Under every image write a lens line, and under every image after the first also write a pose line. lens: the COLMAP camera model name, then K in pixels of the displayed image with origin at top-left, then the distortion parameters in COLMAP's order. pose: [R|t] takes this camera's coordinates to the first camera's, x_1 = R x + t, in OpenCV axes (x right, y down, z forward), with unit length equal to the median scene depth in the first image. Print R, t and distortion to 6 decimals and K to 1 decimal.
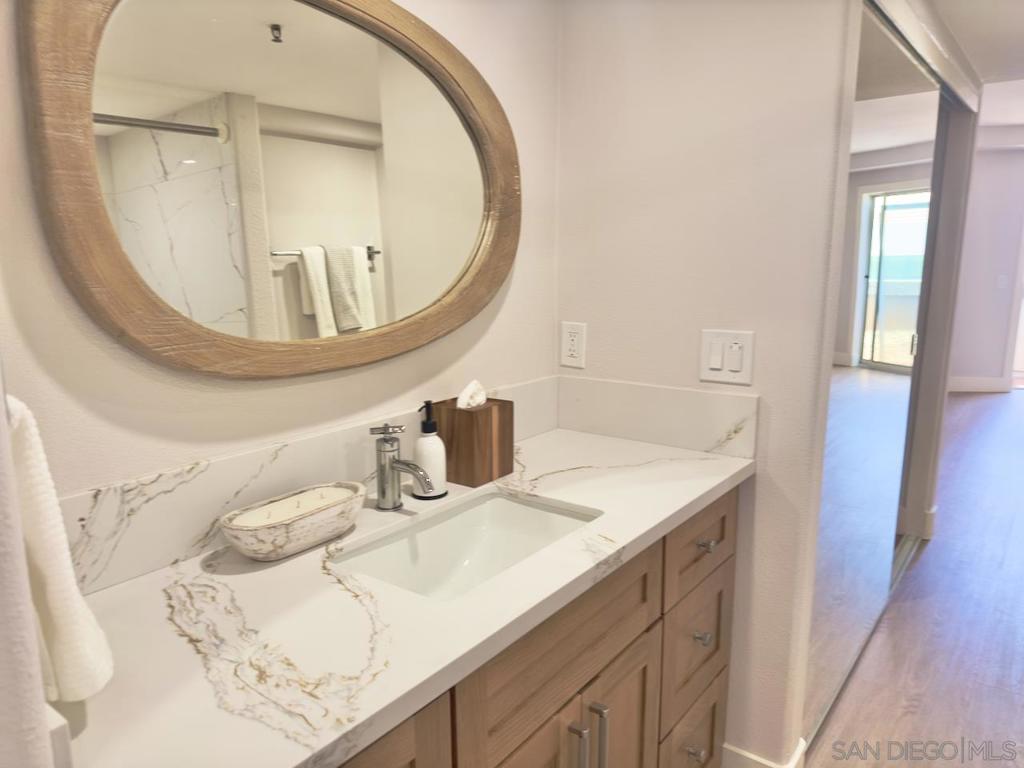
lens RADIAL K [[710.8, 0, 511.1], [0, 710.8, 387.9], [0, 0, 1]] dist [-0.002640, -0.001370]
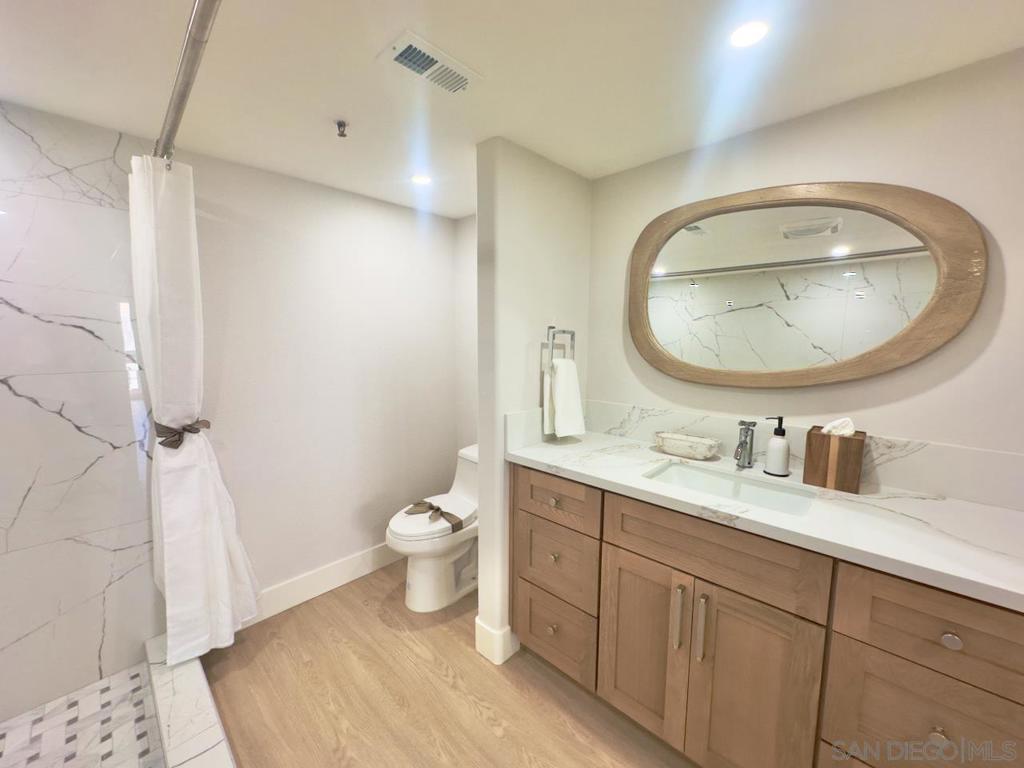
lens RADIAL K [[410.2, 0, 510.1], [0, 410.2, 382.1], [0, 0, 1]] dist [-0.002330, 0.000664]
pose [[-0.107615, 0.122010, -0.986678, 0.999314], [-0.189506, 0.971727, 0.140830, -0.084824], [0.975964, 0.202137, -0.081451, 0.501410]]
